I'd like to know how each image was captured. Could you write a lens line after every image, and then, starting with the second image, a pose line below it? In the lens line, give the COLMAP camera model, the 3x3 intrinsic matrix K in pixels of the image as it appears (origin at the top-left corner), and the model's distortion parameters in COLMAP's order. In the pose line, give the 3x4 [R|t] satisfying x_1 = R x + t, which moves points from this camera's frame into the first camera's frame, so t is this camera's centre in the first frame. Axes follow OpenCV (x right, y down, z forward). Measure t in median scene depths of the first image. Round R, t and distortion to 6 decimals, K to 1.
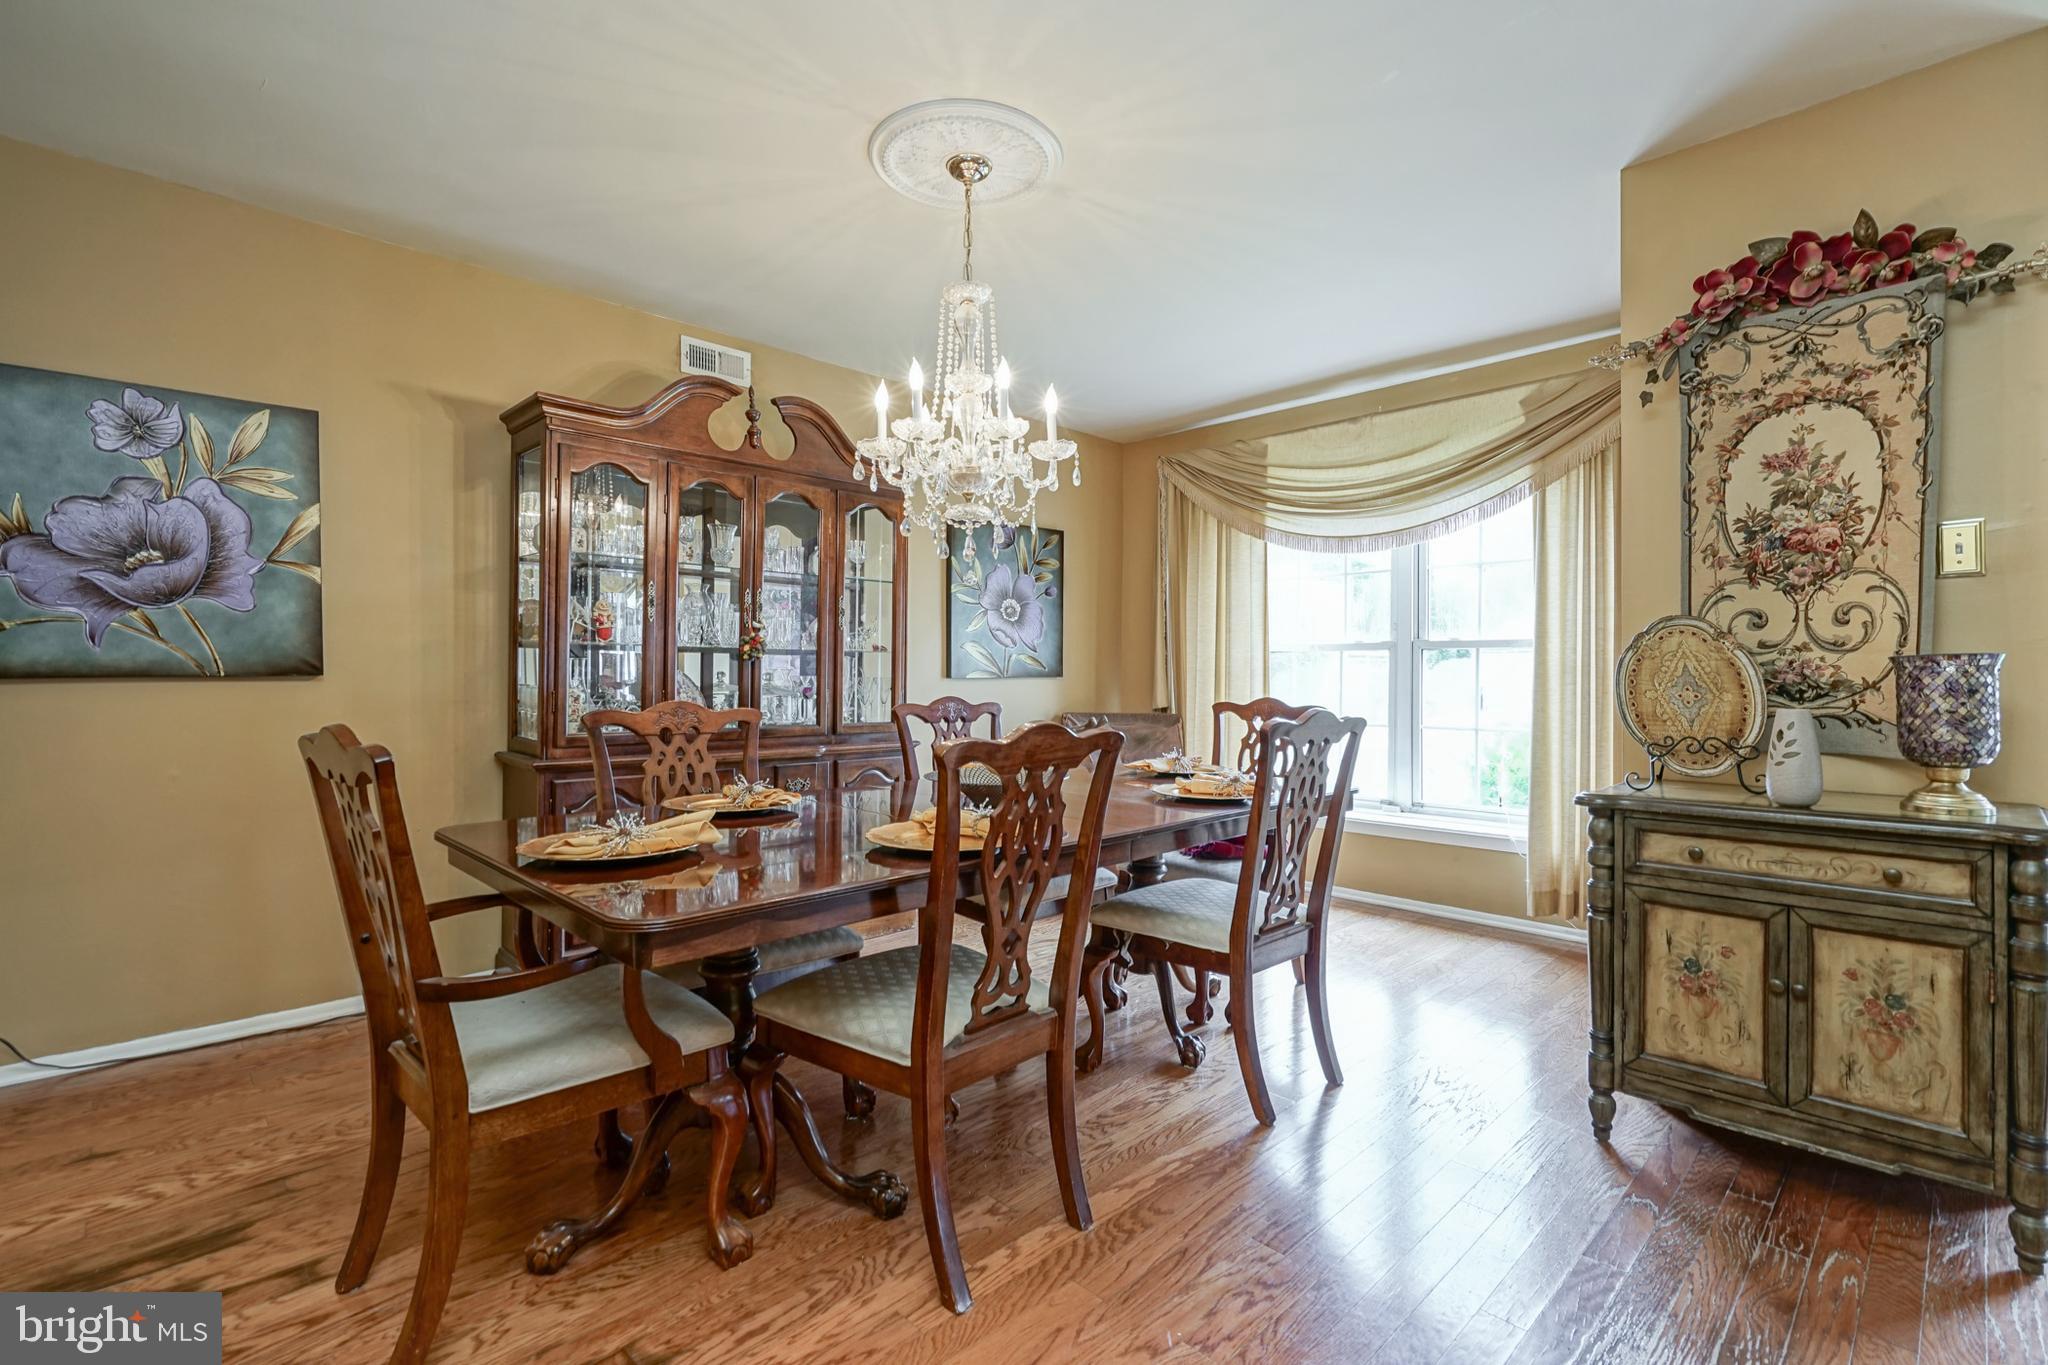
lens RADIAL K [[929.1, 0, 1042.4], [0, 929.1, 674.9], [0, 0, 1]] dist [-0.003776, 0.001313]
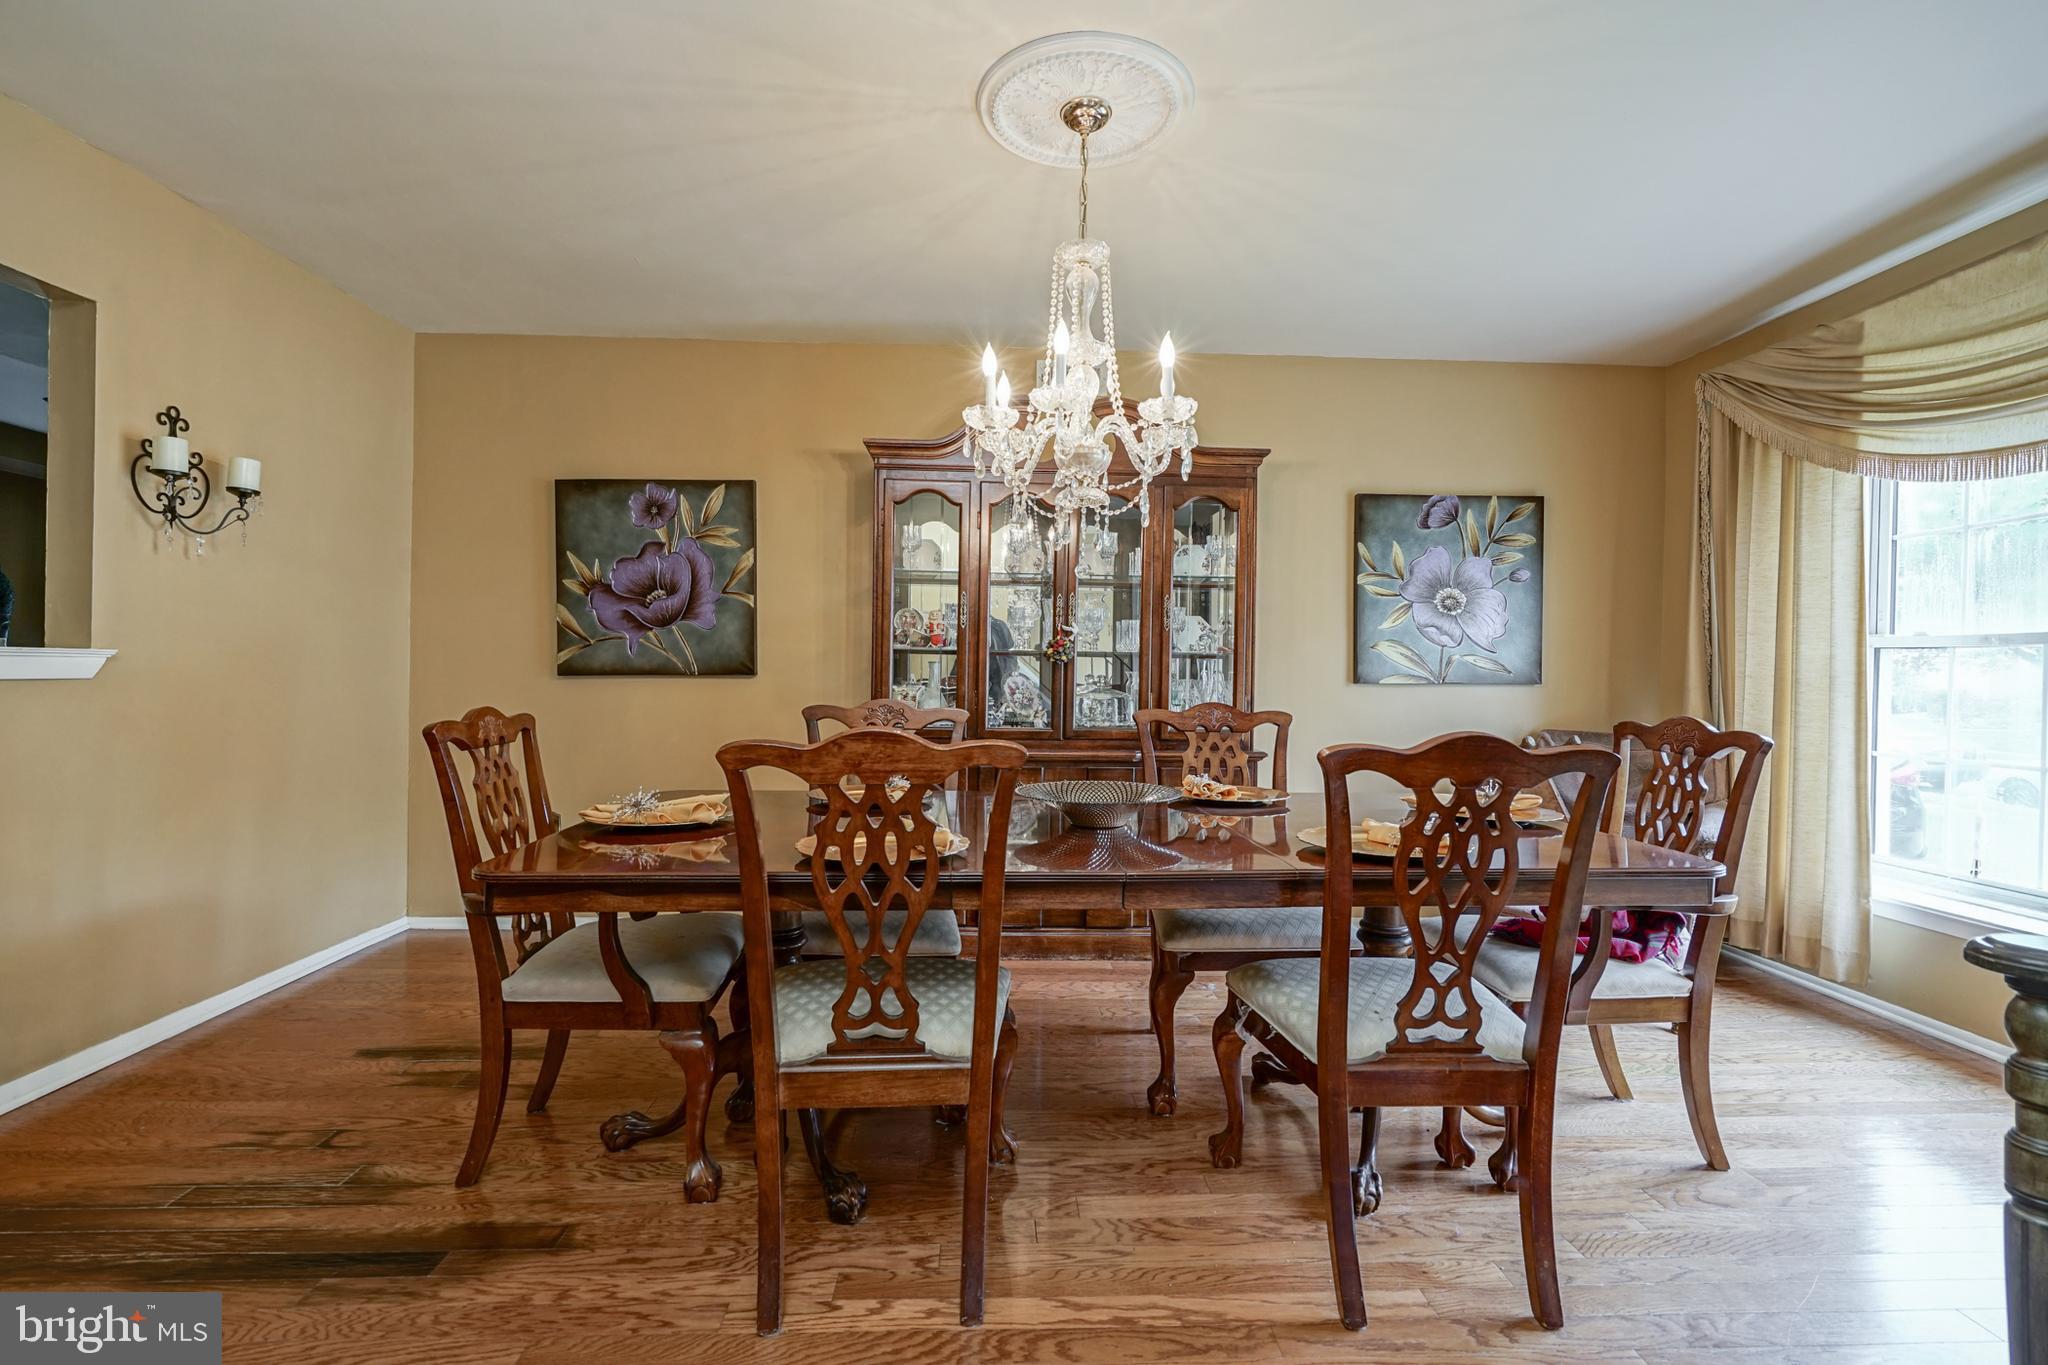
lens RADIAL K [[929.1, 0, 1042.4], [0, 929.1, 674.9], [0, 0, 1]] dist [-0.003776, 0.001313]
pose [[0.745080, 0.004574, -0.666959, 0.399422], [-0.008242, 0.999963, -0.002349, 0.000357], [0.666924, 0.007247, 0.745090, 0.244361]]
